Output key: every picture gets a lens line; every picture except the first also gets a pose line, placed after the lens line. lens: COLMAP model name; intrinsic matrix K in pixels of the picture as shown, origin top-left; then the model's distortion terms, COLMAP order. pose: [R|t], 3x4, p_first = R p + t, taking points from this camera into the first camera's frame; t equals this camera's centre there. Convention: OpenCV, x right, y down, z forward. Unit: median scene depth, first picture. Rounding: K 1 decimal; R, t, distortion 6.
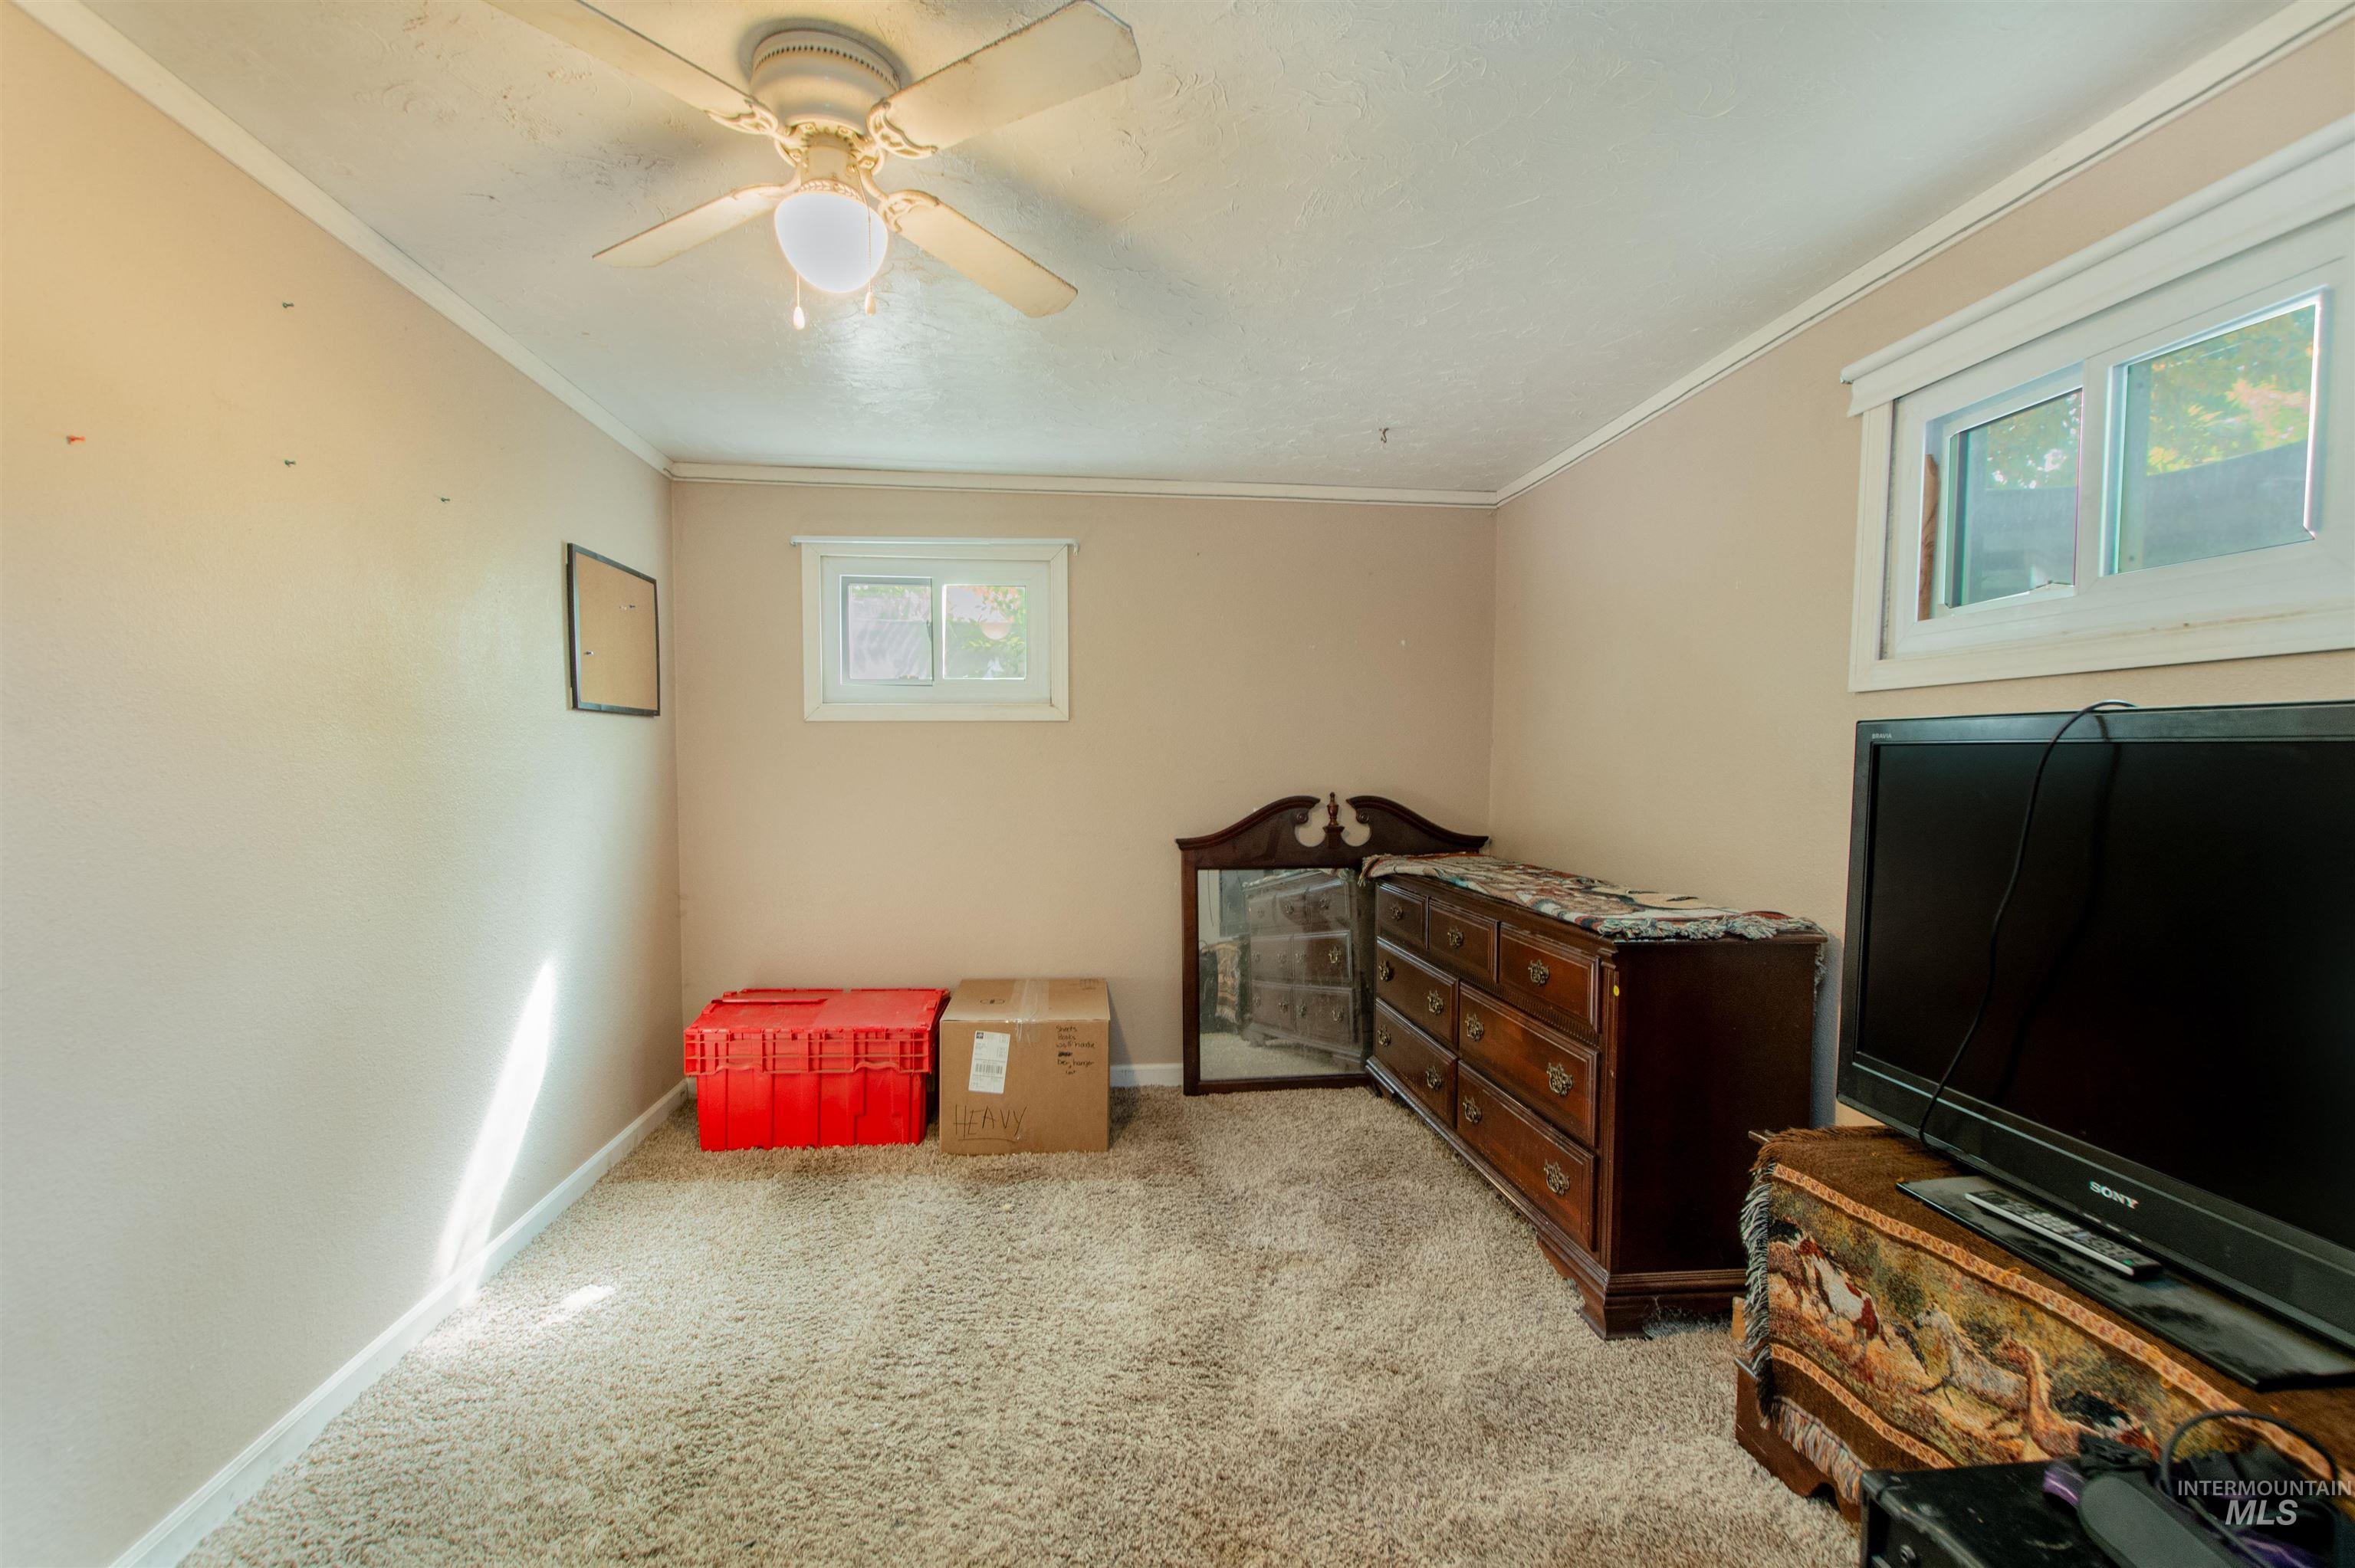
lens RADIAL K [[1041.5, 0, 1176.4], [0, 1041.5, 820.9], [0, 0, 1]] dist [0.000834, 0.000099]
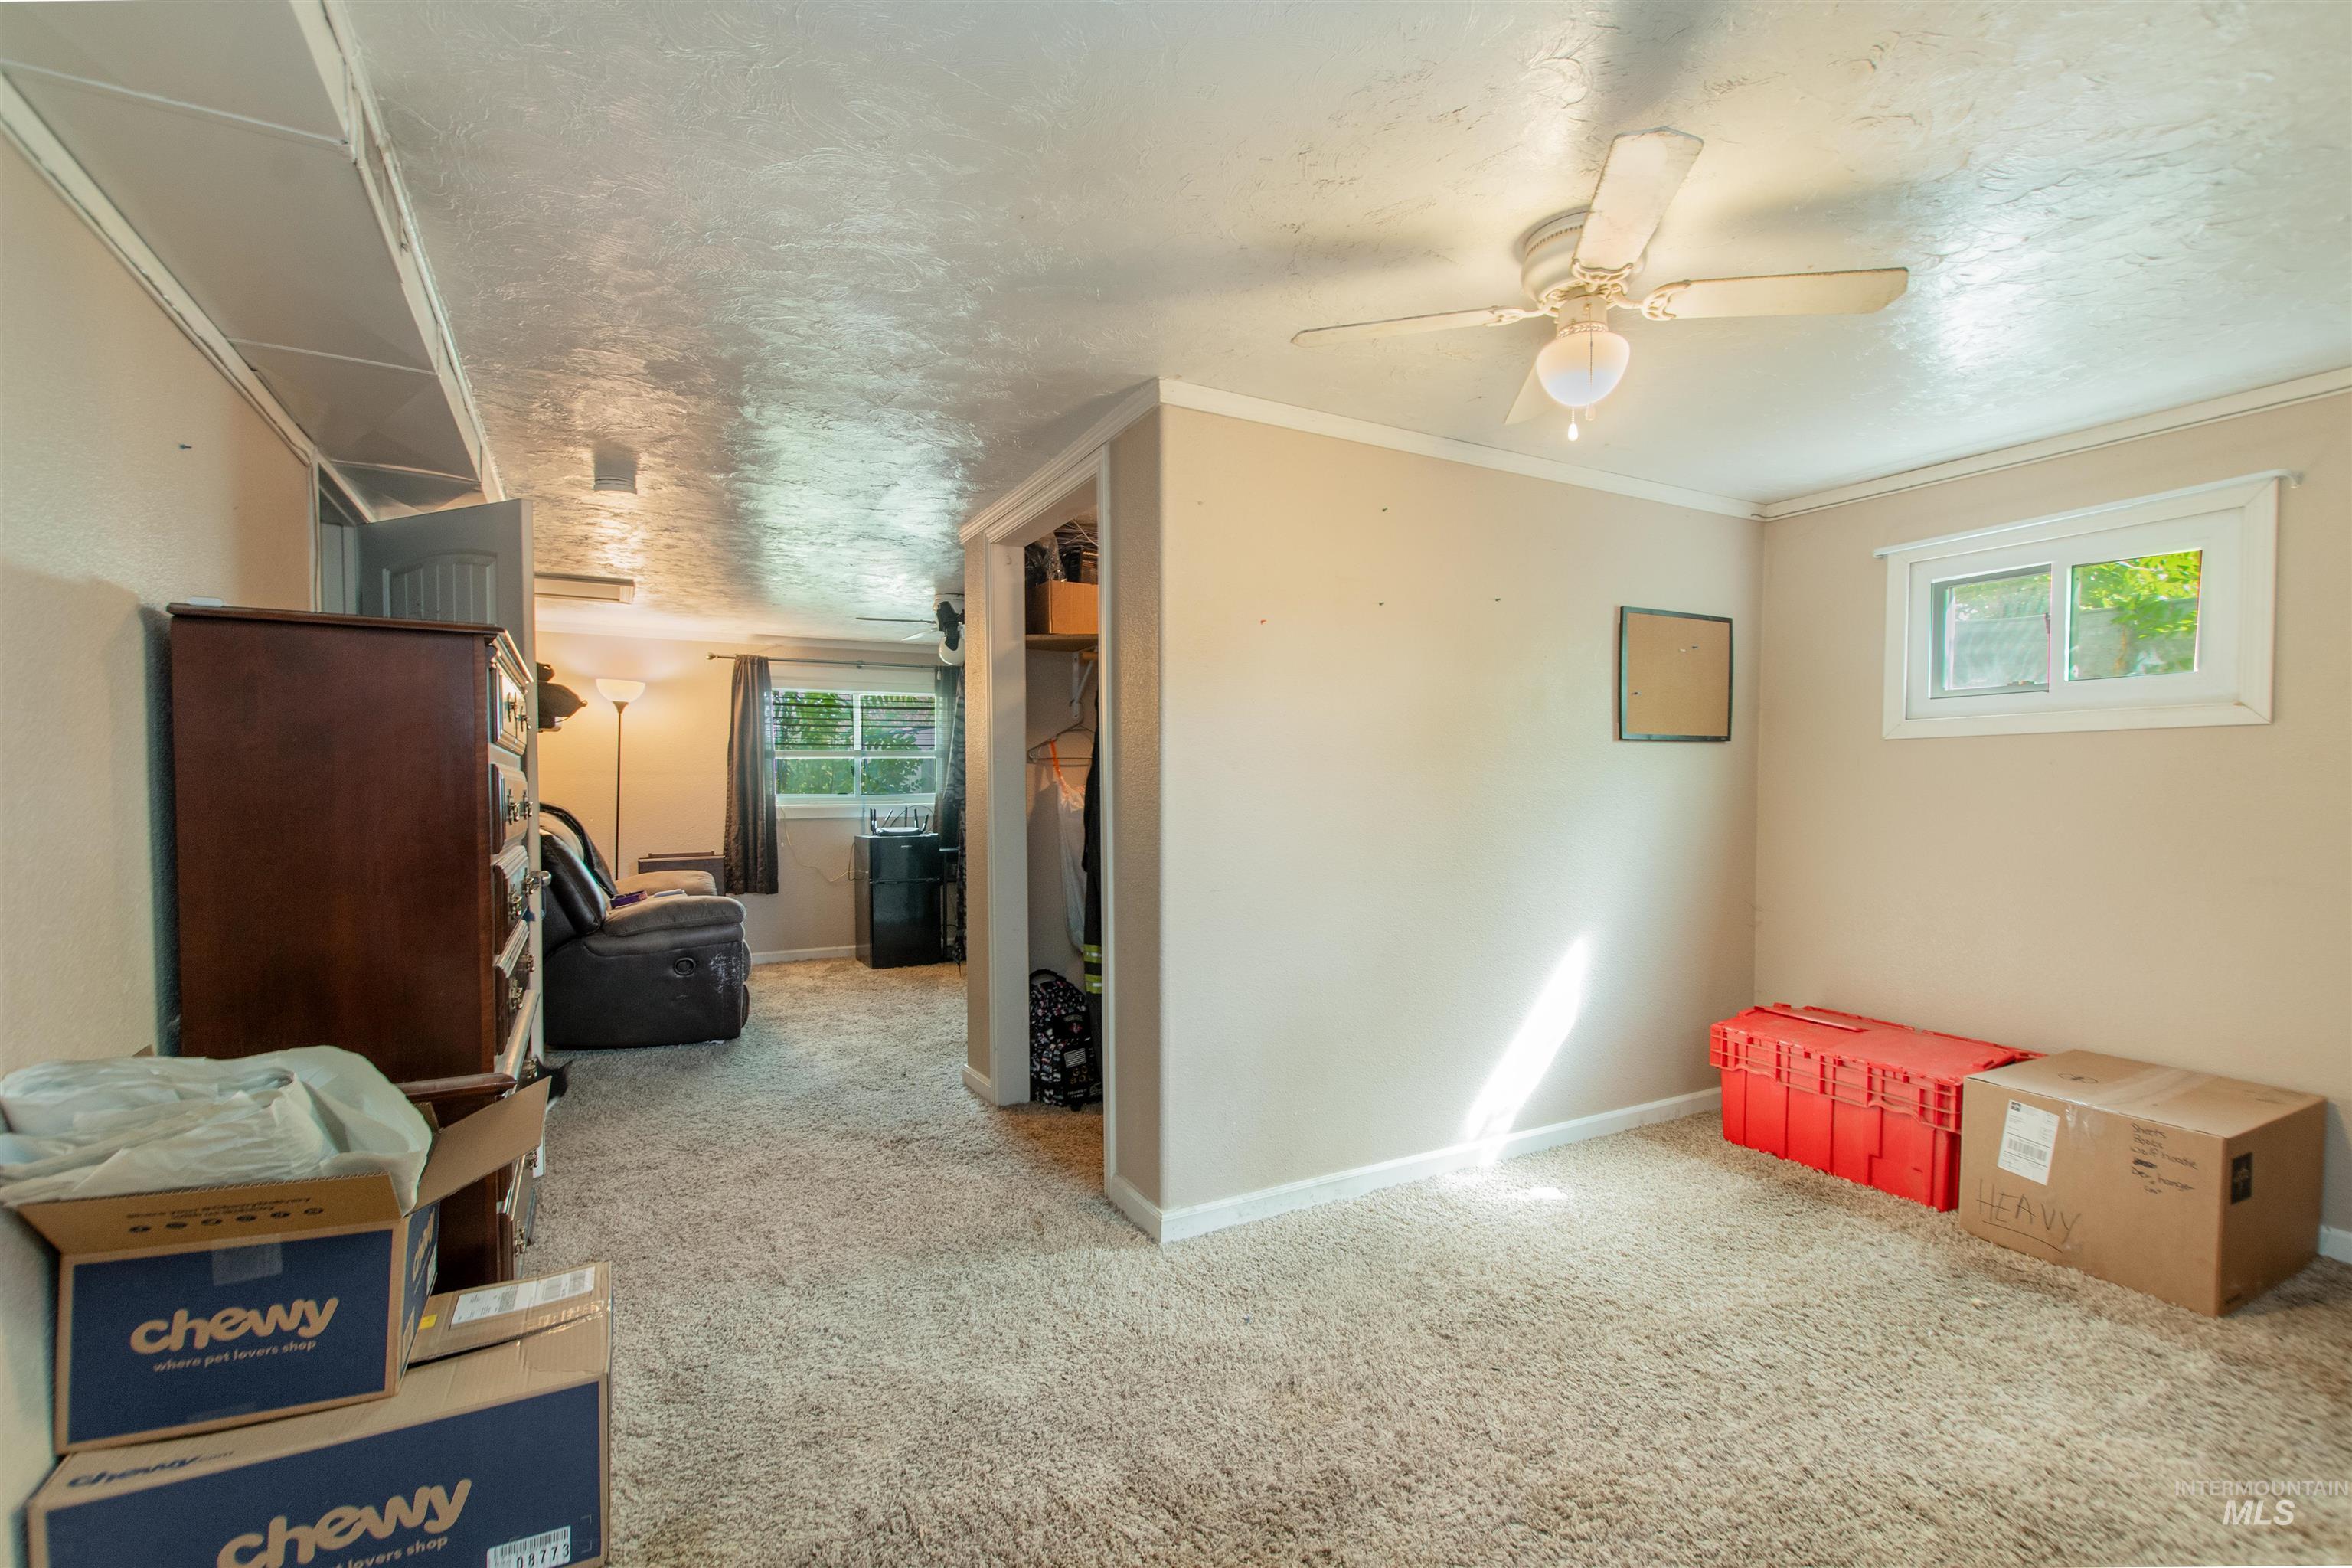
lens RADIAL K [[1035.8, 0, 1171.3], [0, 1035.8, 815.6], [0, 0, 1]] dist [0.000261, -0.000725]
pose [[0.372551, 0.025556, -0.927660, 0.325711], [-0.050599, 0.998693, 0.007192, 0.000436], [0.926631, 0.044260, 0.373358, 0.047076]]
